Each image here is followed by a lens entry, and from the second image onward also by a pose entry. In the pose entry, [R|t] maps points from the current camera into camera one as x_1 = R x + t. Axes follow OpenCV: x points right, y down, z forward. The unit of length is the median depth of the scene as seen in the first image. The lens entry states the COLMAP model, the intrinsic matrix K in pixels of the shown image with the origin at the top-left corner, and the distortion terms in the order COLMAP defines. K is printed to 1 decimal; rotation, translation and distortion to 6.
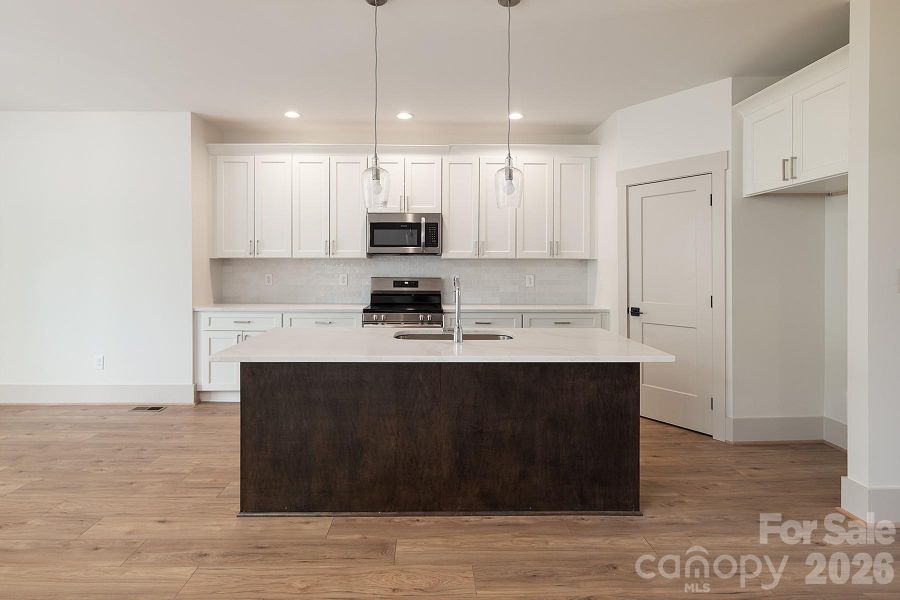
lens RADIAL K [[459.0, 0, 438.3], [0, 459.0, 265.9], [0, 0, 1]] dist [0.000337, -0.000430]
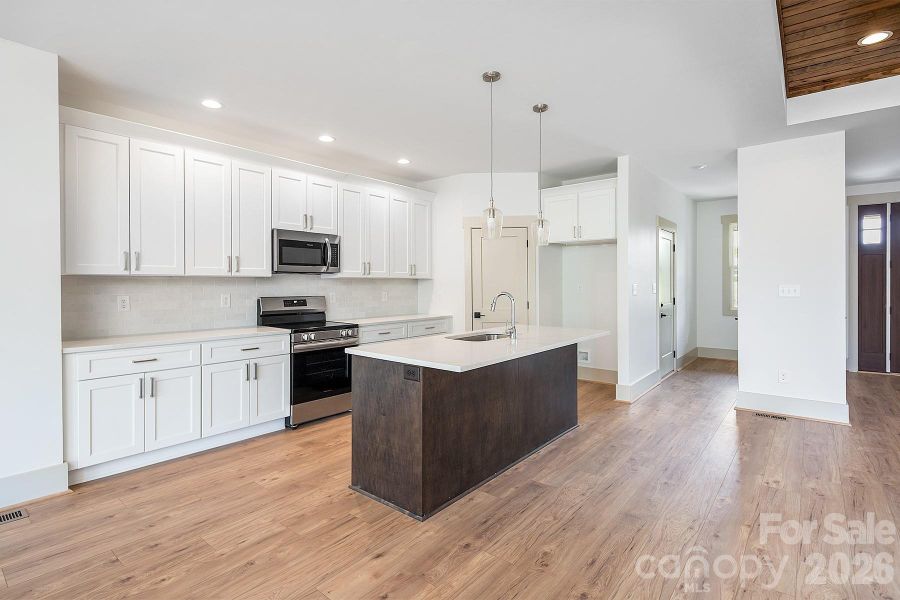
lens RADIAL K [[426.2, 0, 448.9], [0, 426.2, 284.5], [0, 0, 1]] dist [0.000276, -0.000311]
pose [[0.660926, -0.004873, 0.750435, -0.590639], [0.003712, 0.999988, 0.003225, -0.002269], [-0.750442, 0.000654, 0.660936, 0.158244]]
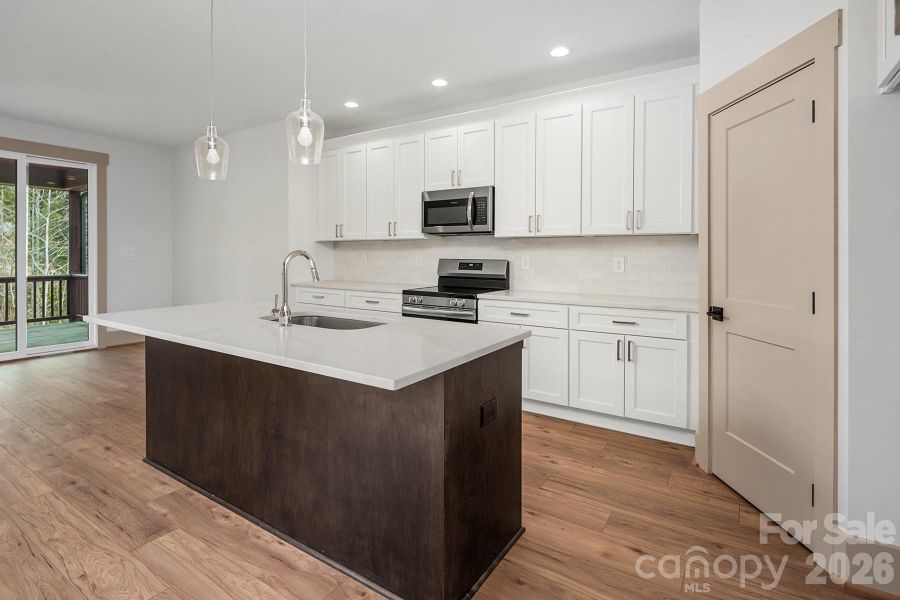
lens RADIAL K [[437.9, 0, 449.7], [0, 437.9, 253.0], [0, 0, 1]] dist [-0.001422, -0.001512]
pose [[0.829490, -0.002312, -0.558516, 0.419862], [0.000835, 0.999995, -0.002898, 0.016711], [0.558520, 0.001938, 0.829489, 0.272345]]
